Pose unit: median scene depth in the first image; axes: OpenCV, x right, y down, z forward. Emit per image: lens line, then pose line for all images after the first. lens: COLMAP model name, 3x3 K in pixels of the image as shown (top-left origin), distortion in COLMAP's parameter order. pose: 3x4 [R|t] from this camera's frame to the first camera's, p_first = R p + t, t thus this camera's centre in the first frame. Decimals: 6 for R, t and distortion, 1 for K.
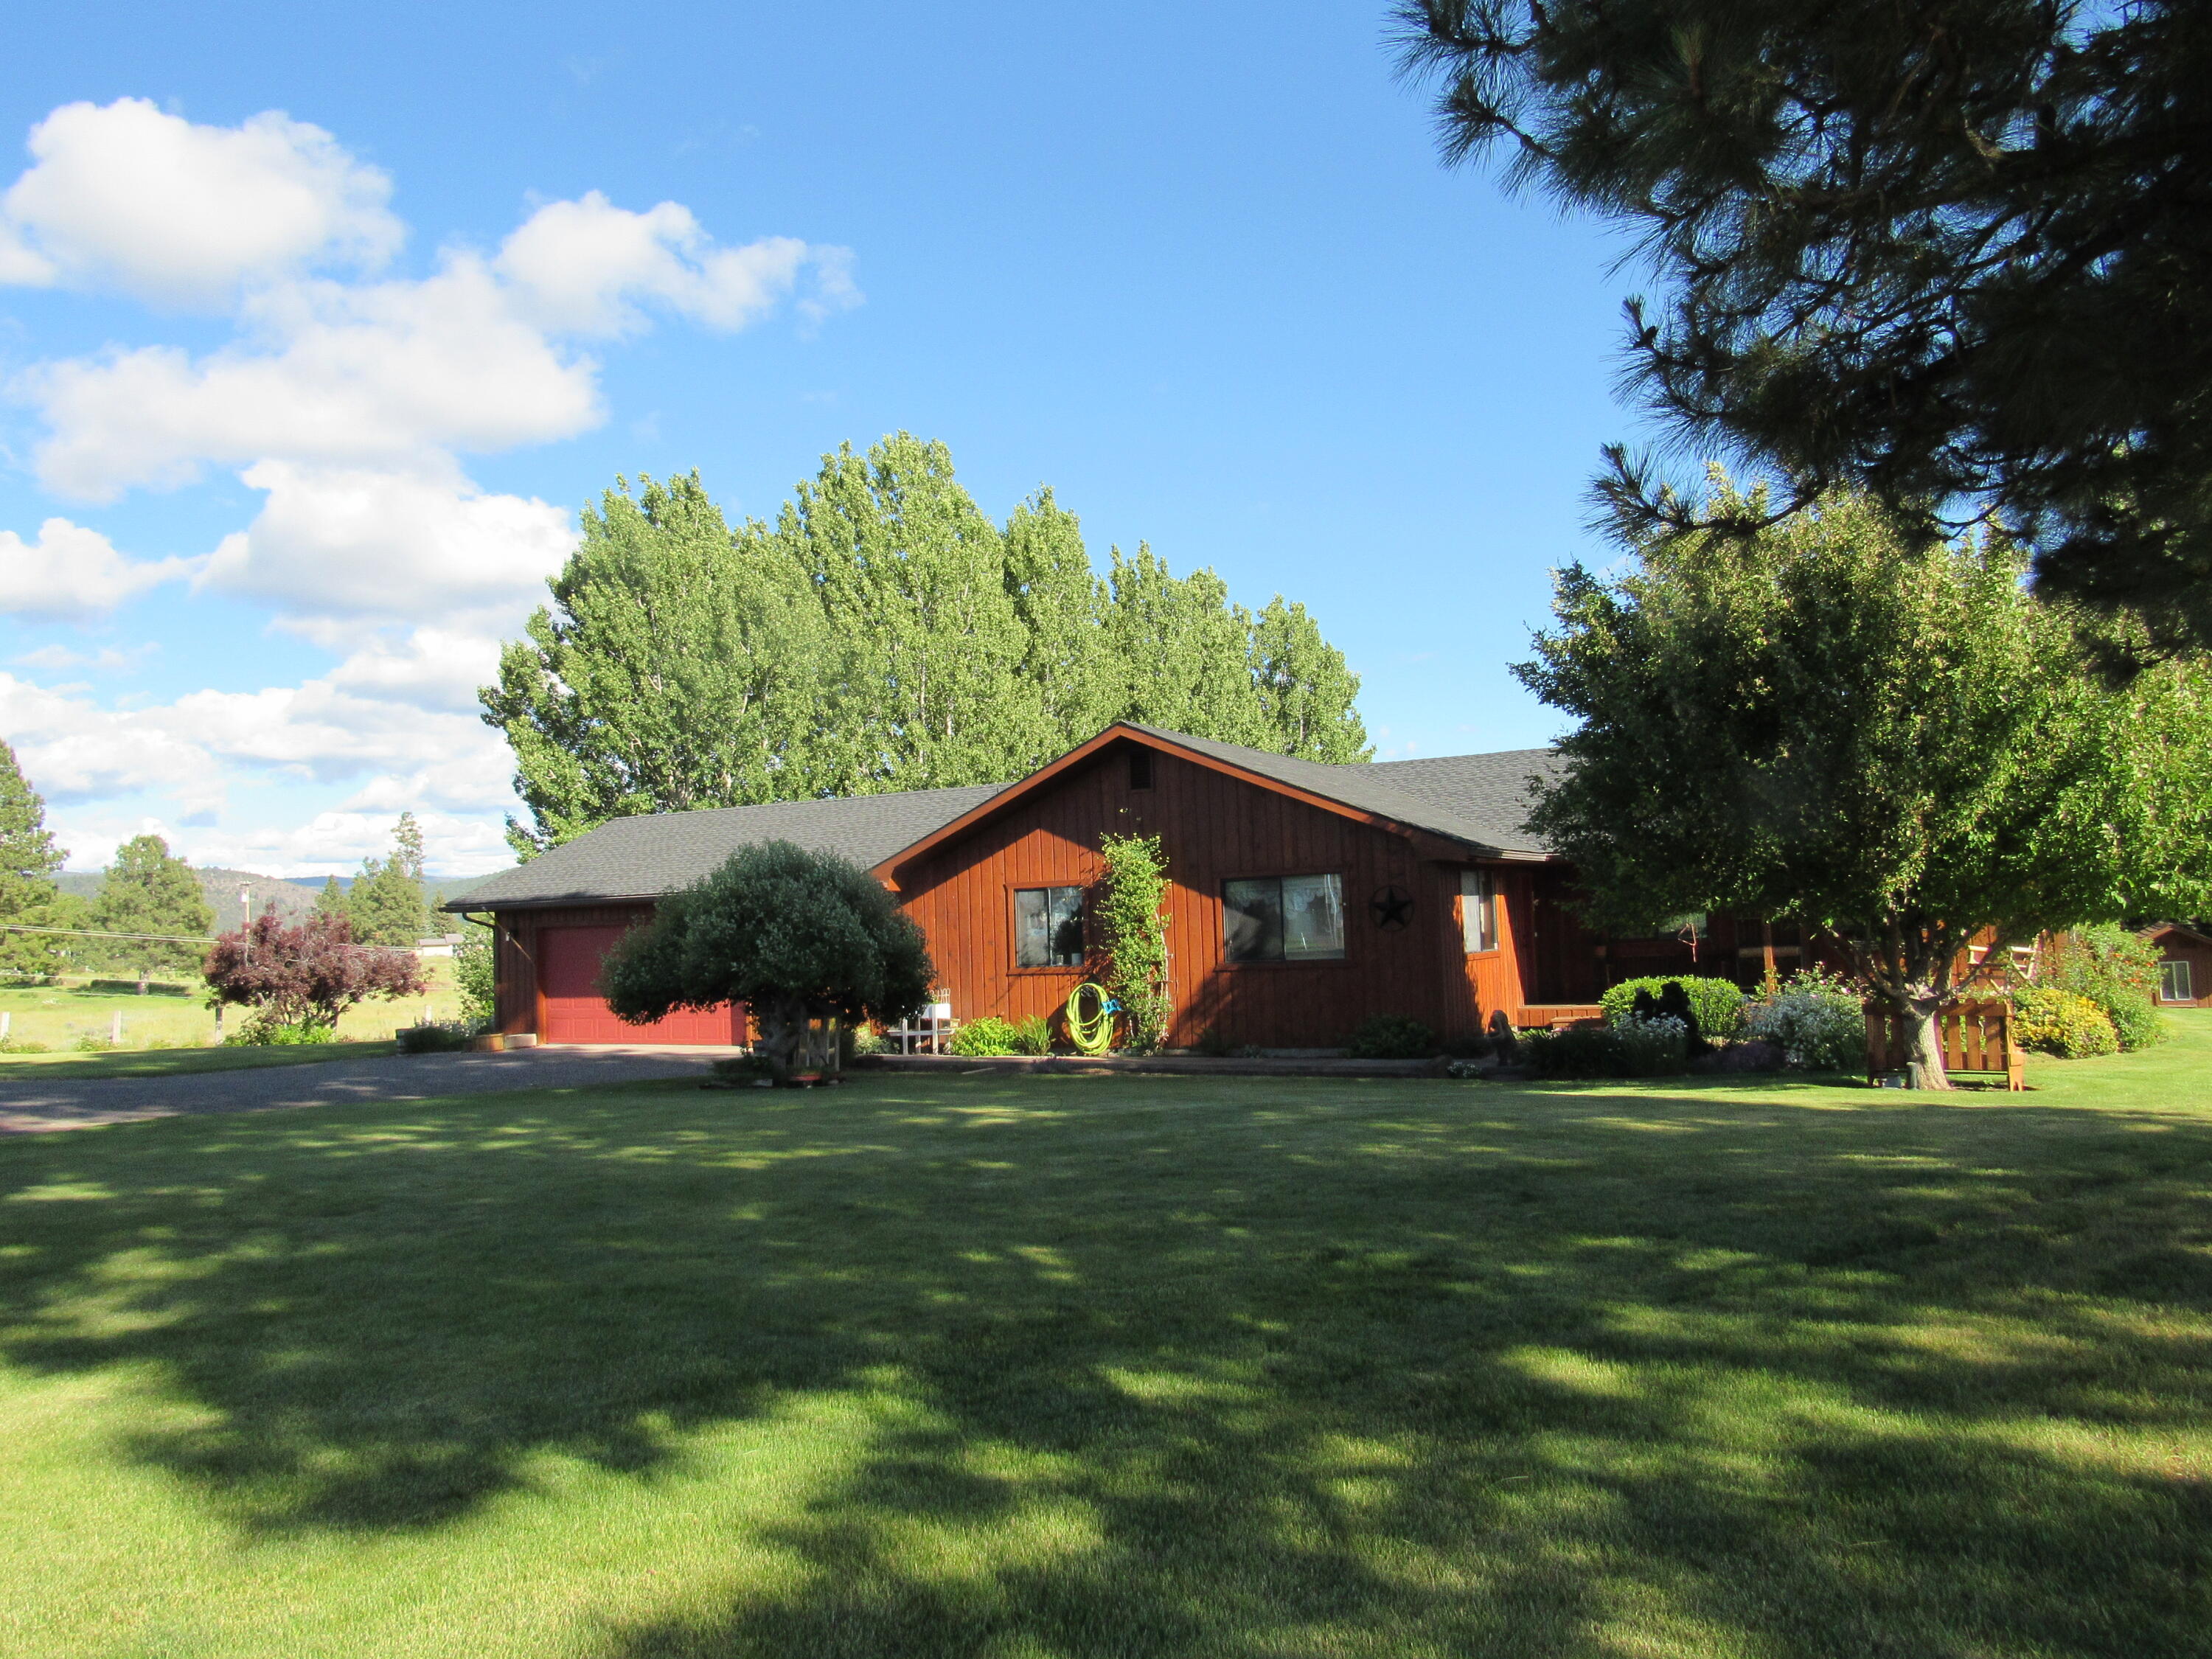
lens RADIAL K [[1555.1, 0, 1104.7], [0, 1555.1, 828.6], [0, 0, 1]] dist [-0.028754, -0.000371]
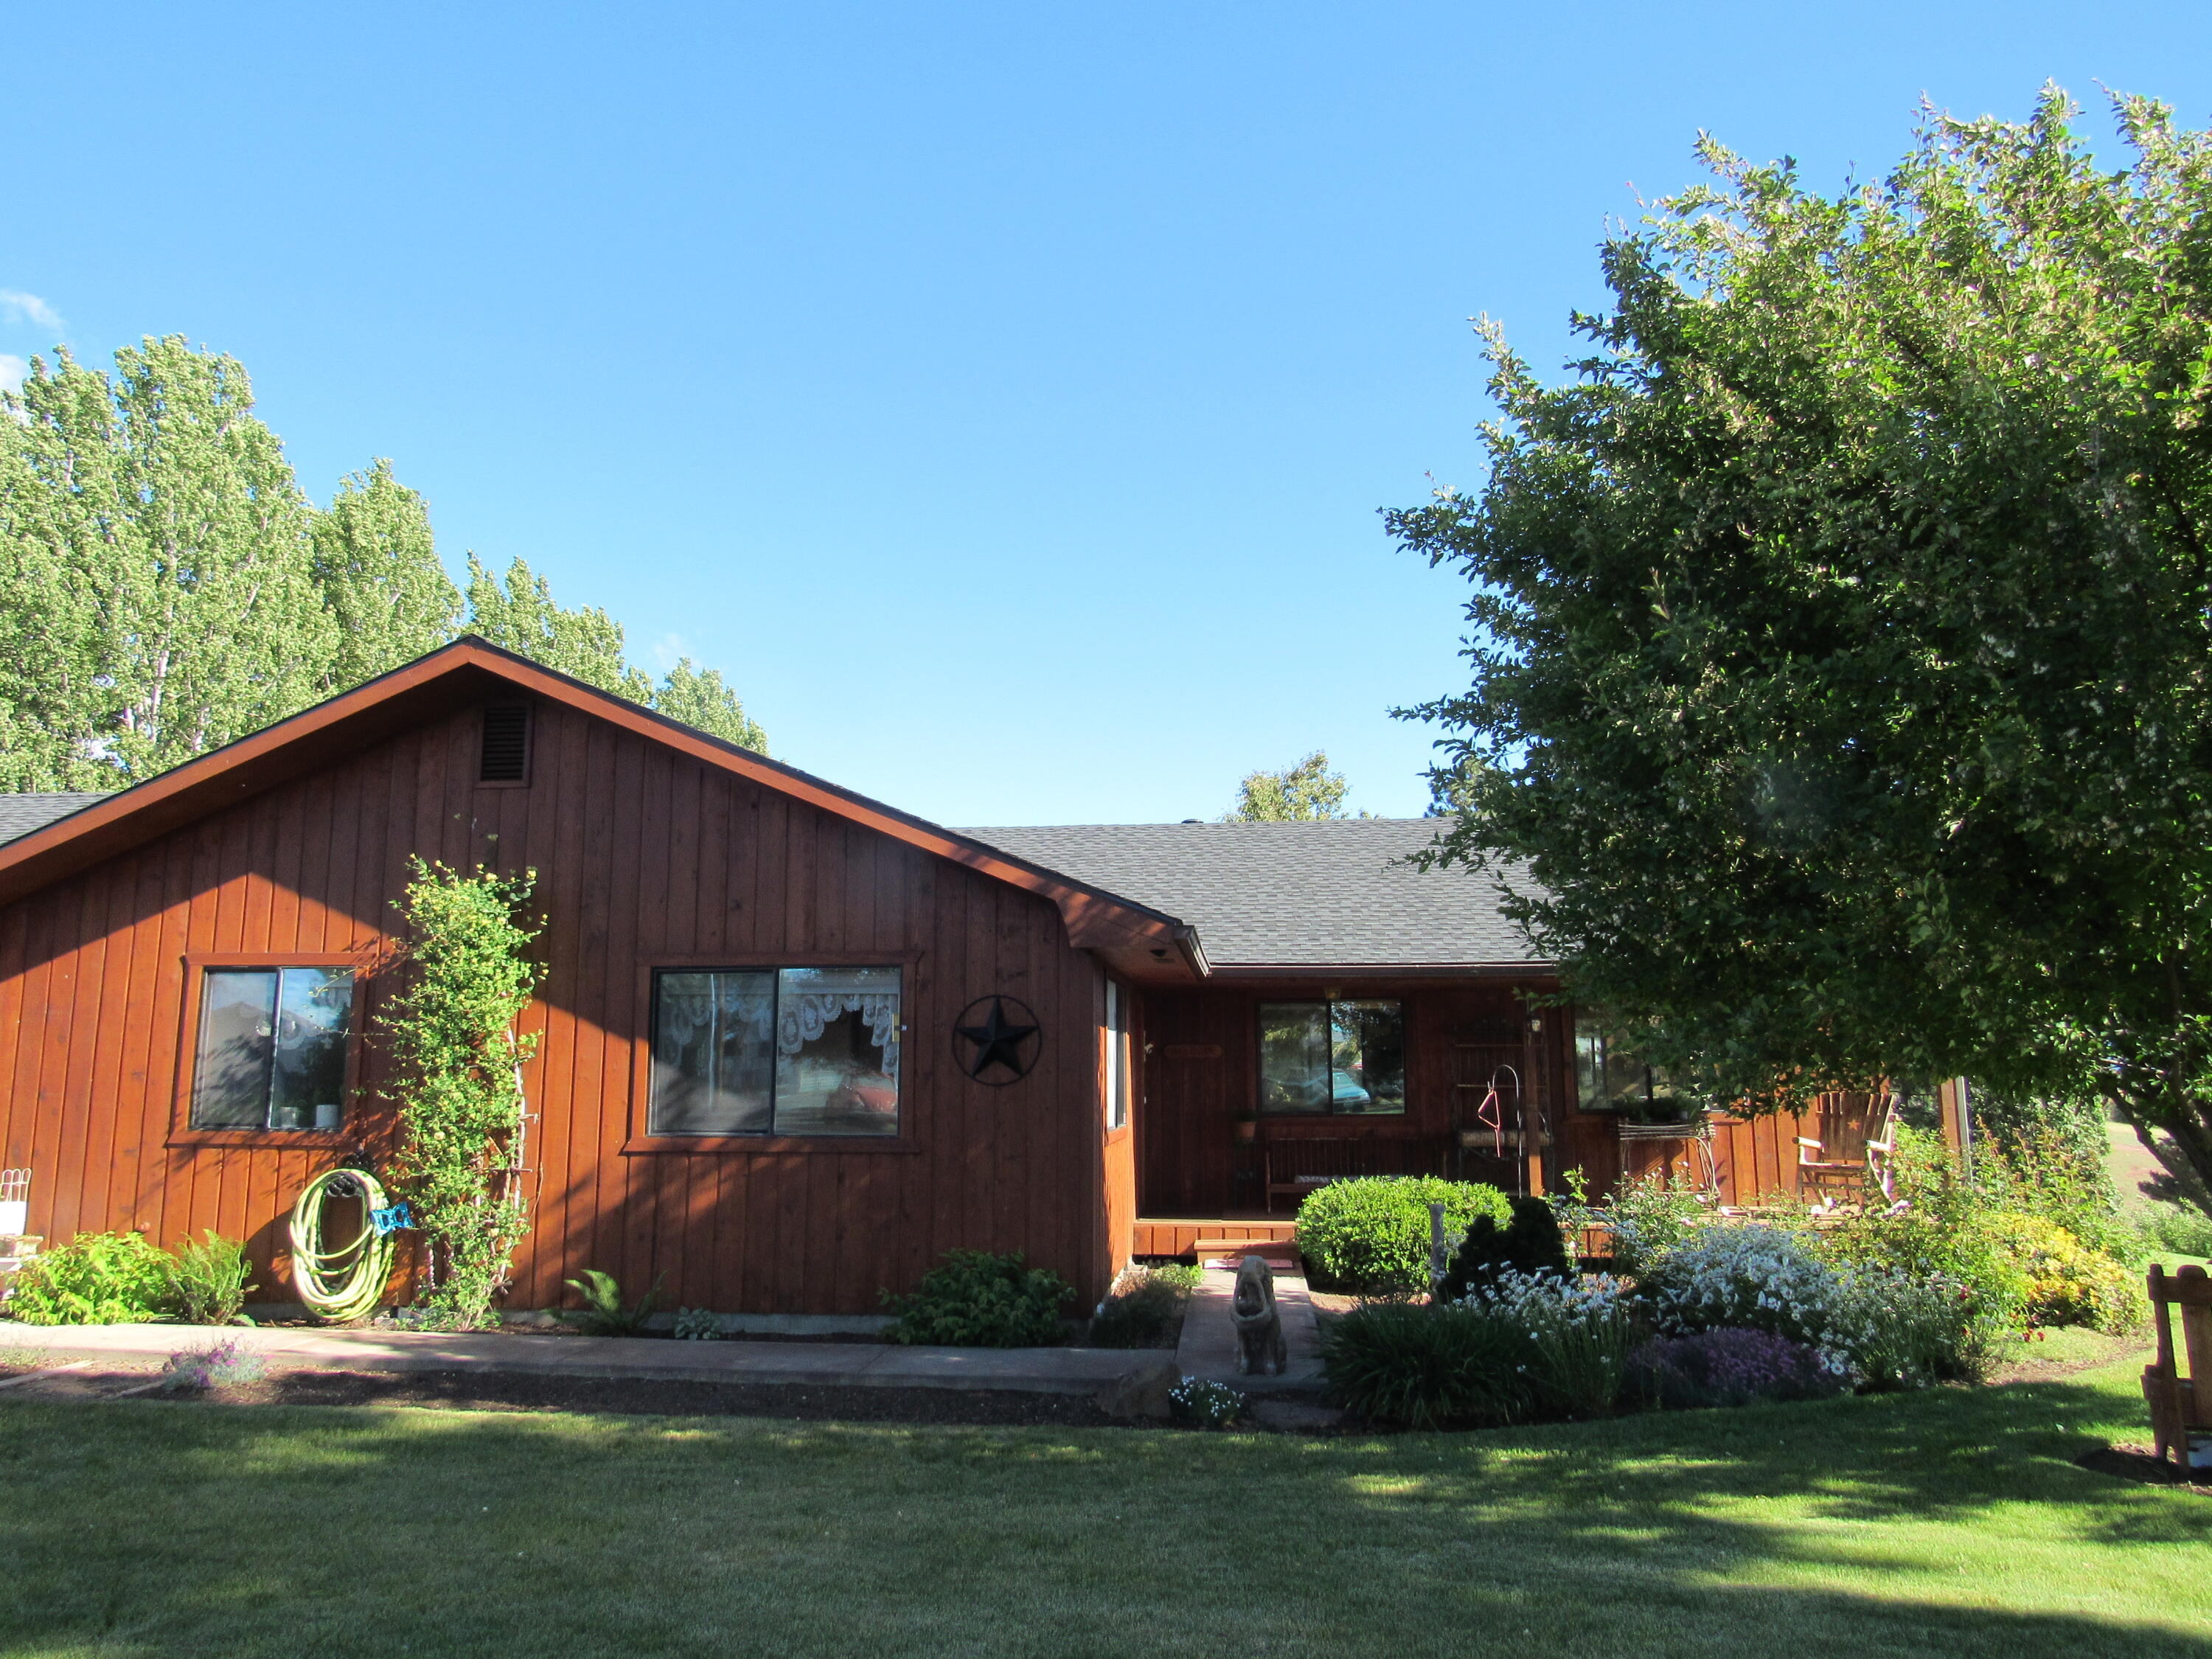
lens RADIAL K [[1555.1, 0, 1109.2], [0, 1555.1, 828.5], [0, 0, 1]] dist [-0.028754, -0.000371]
pose [[0.914659, 0.100506, 0.391531, 0.008453], [-0.061658, 0.991951, -0.110593, 0.033686], [-0.399495, 0.077013, 0.913495, 0.469248]]
